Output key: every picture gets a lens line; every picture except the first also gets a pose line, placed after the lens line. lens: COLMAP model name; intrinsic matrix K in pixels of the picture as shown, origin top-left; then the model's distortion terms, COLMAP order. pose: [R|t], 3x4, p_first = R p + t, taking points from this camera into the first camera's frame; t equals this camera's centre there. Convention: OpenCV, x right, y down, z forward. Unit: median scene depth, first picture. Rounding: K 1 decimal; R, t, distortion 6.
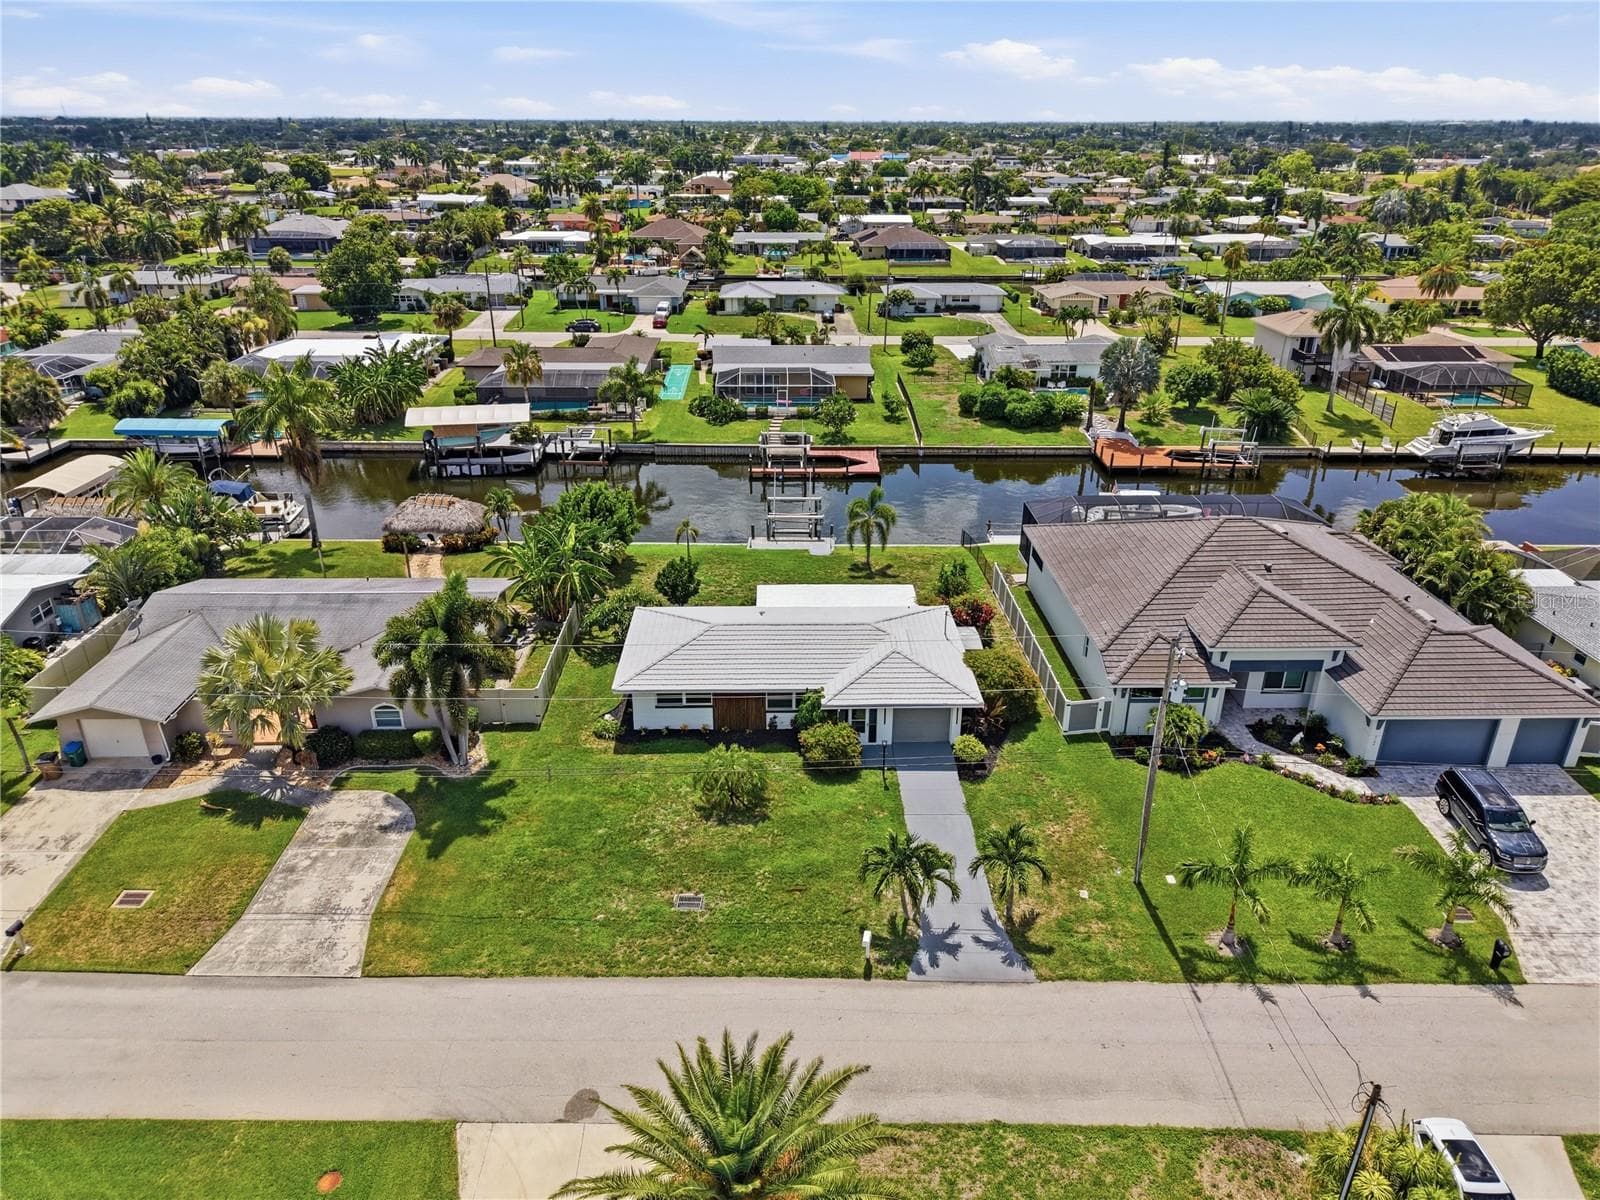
lens RADIAL K [[1070.0, 0, 800.0], [0, 1070.0, 600.0], [0, 0, 1]] dist [0.011454, -0.004996]
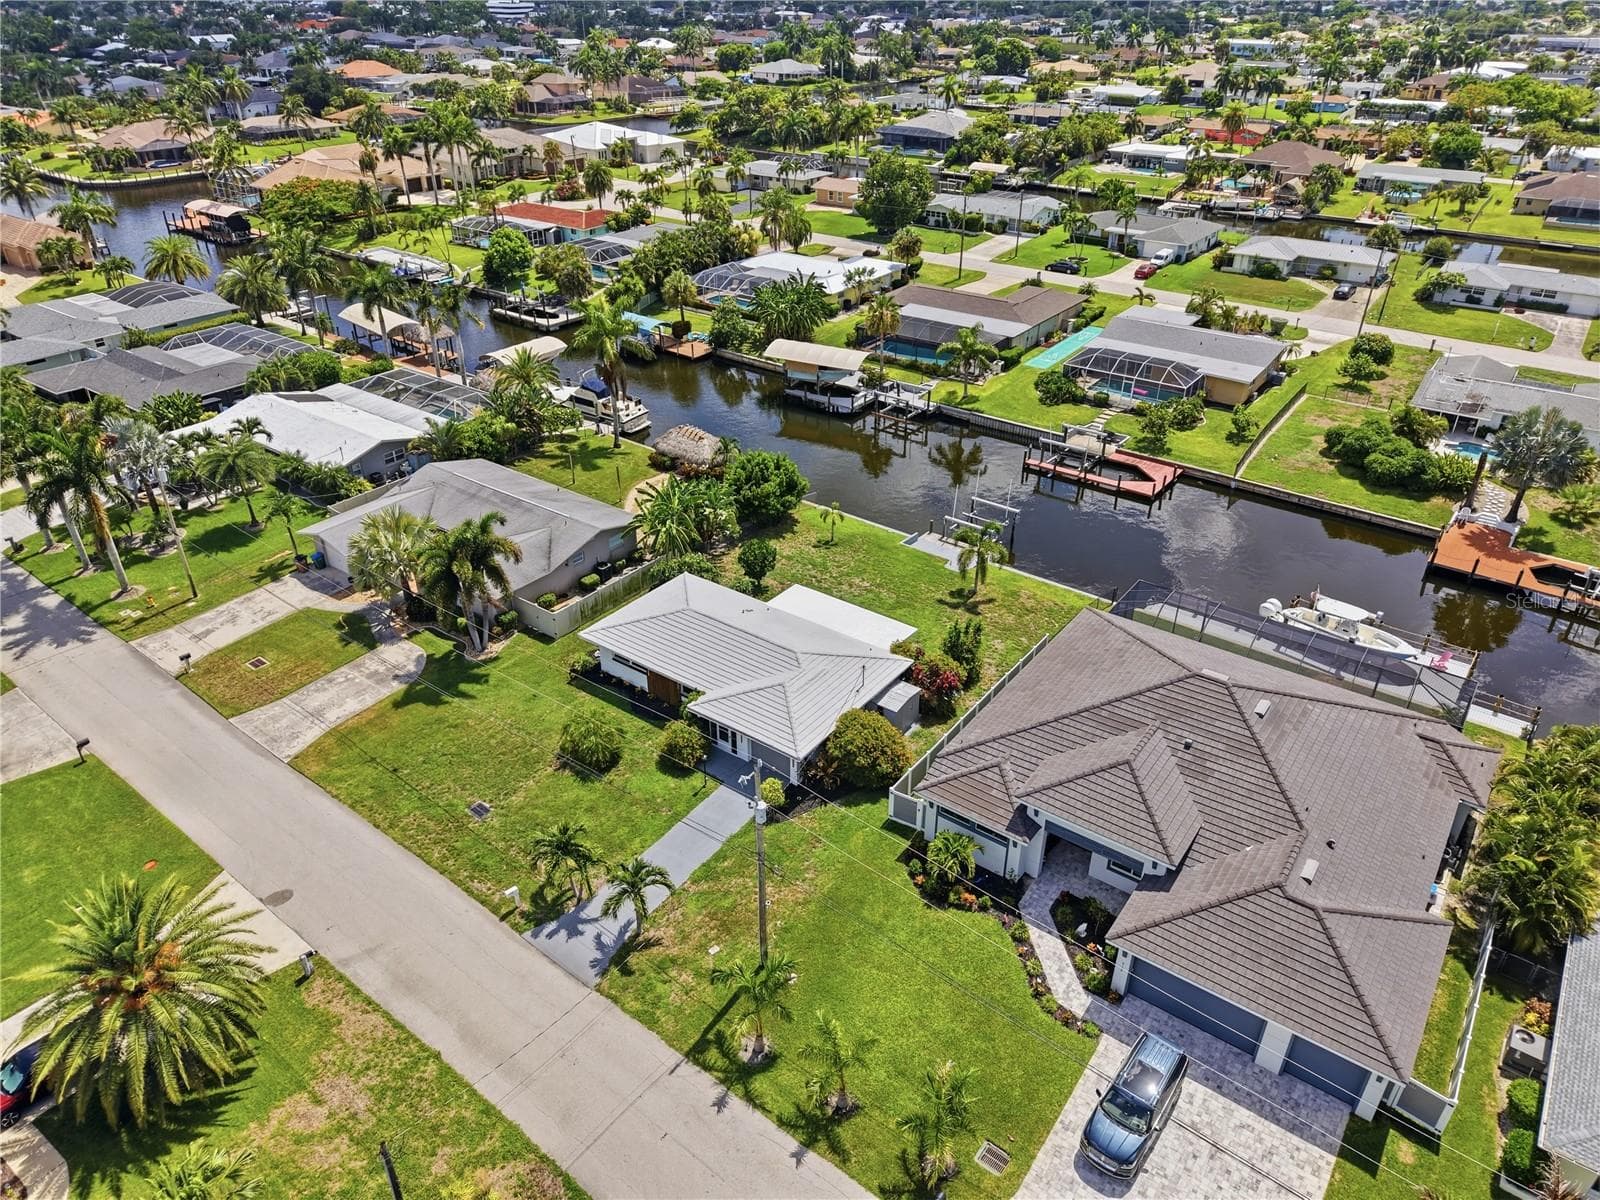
lens RADIAL K [[1070.0, 0, 800.0], [0, 1070.0, 600.0], [0, 0, 1]] dist [0.011454, -0.004996]
pose [[0.790796, 0.306438, -0.529846, 0.466159], [-0.247482, 0.951814, 0.181117, -0.167820], [0.559816, -0.012099, 0.828528, 0.078981]]
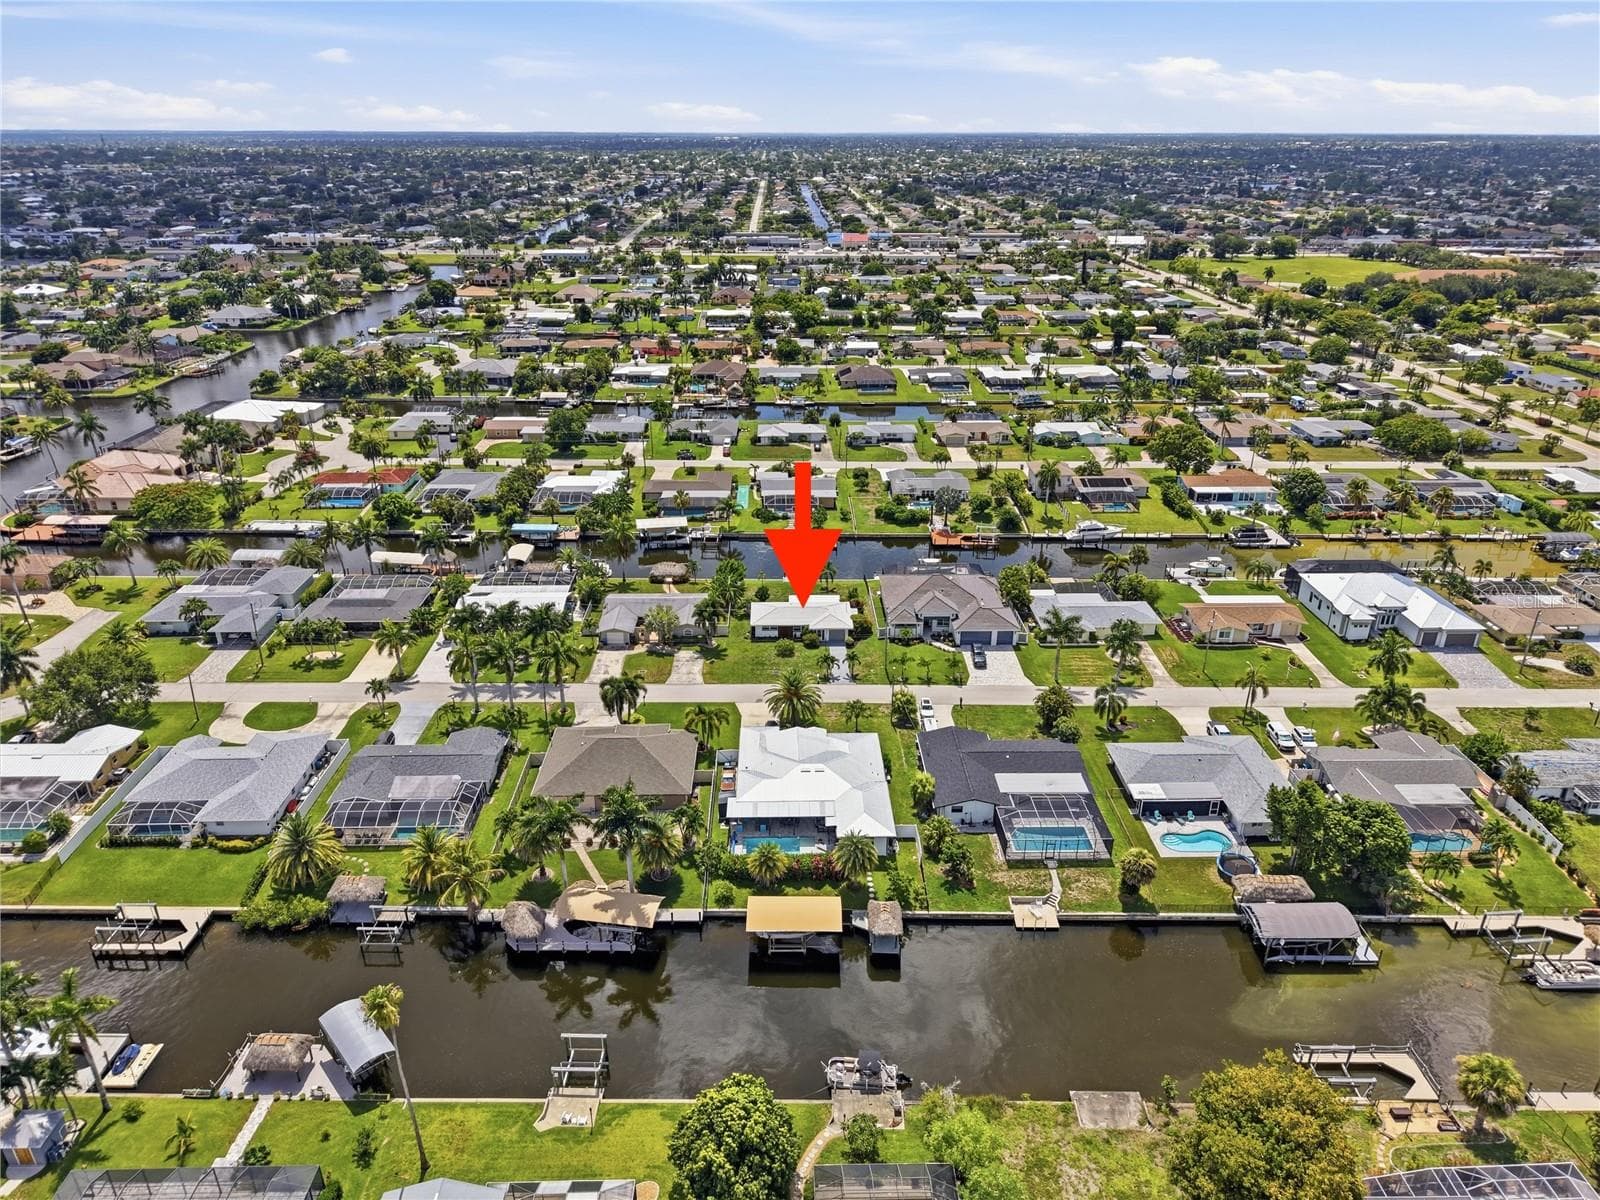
lens RADIAL K [[1070.0, 0, 800.0], [0, 1070.0, 600.0], [0, 0, 1]] dist [0.011454, -0.004996]
pose [[0.999996, -0.001863, -0.001918, -0.001740], [0.001849, 0.999973, -0.007177, 0.018686], [0.001931, 0.007174, 0.999972, -1.791998]]
